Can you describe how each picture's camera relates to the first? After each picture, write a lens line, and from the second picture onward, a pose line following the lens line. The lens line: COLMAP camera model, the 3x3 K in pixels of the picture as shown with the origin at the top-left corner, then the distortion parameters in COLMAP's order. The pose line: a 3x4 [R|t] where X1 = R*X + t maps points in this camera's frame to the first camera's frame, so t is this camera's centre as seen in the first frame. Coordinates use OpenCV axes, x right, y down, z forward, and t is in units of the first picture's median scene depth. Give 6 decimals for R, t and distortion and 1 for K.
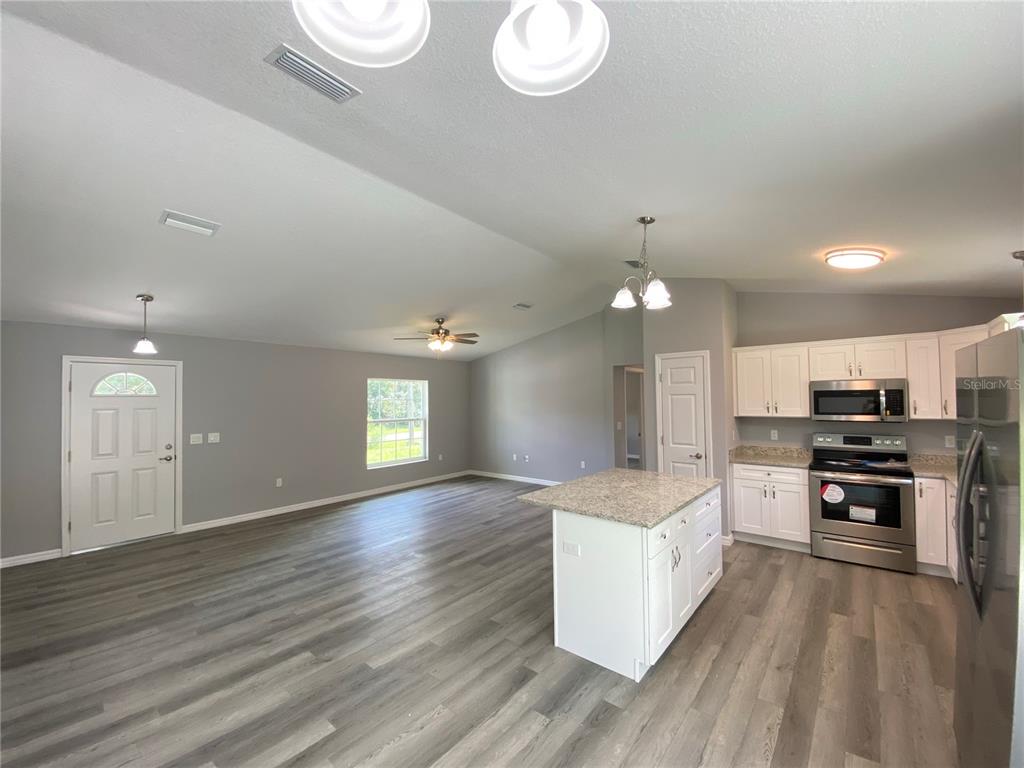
lens RADIAL K [[413.4, 0, 509.8], [0, 413.4, 388.2], [0, 0, 1]] dist [0.030142, -0.023379]
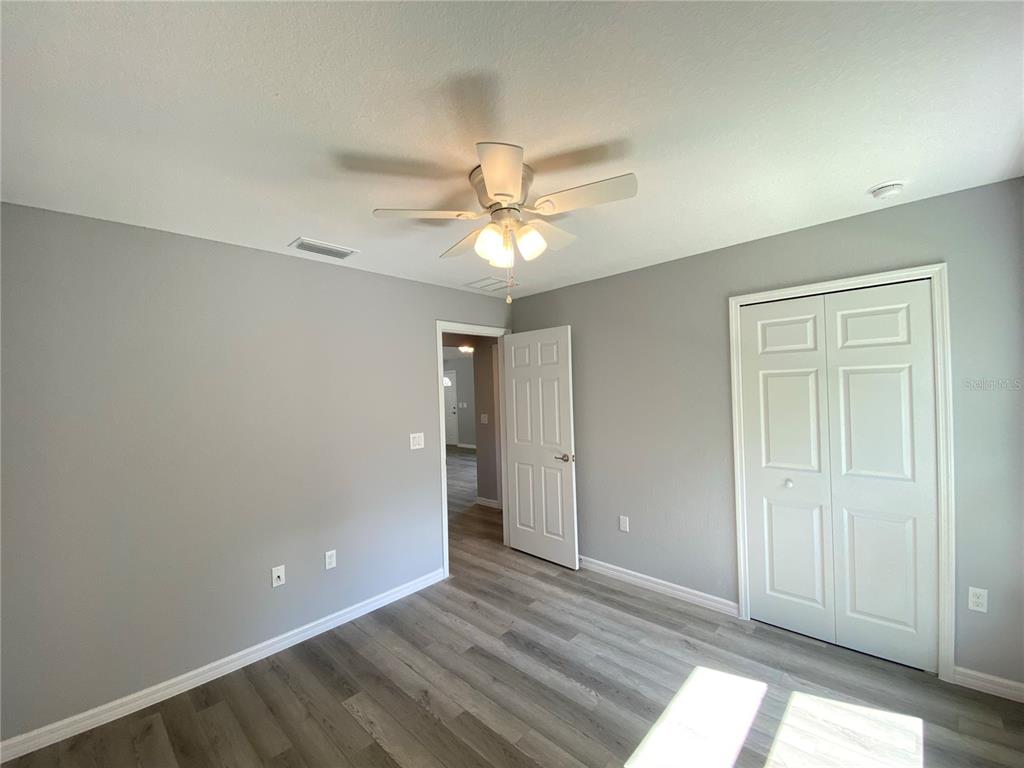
lens RADIAL K [[413.4, 0, 509.8], [0, 413.4, 388.2], [0, 0, 1]] dist [0.030142, -0.023379]
pose [[-0.029570, 0.005038, -0.999550, 1.824344], [0.059146, 0.998244, 0.003282, 0.040926], [0.997811, -0.059022, -0.029816, 1.597883]]
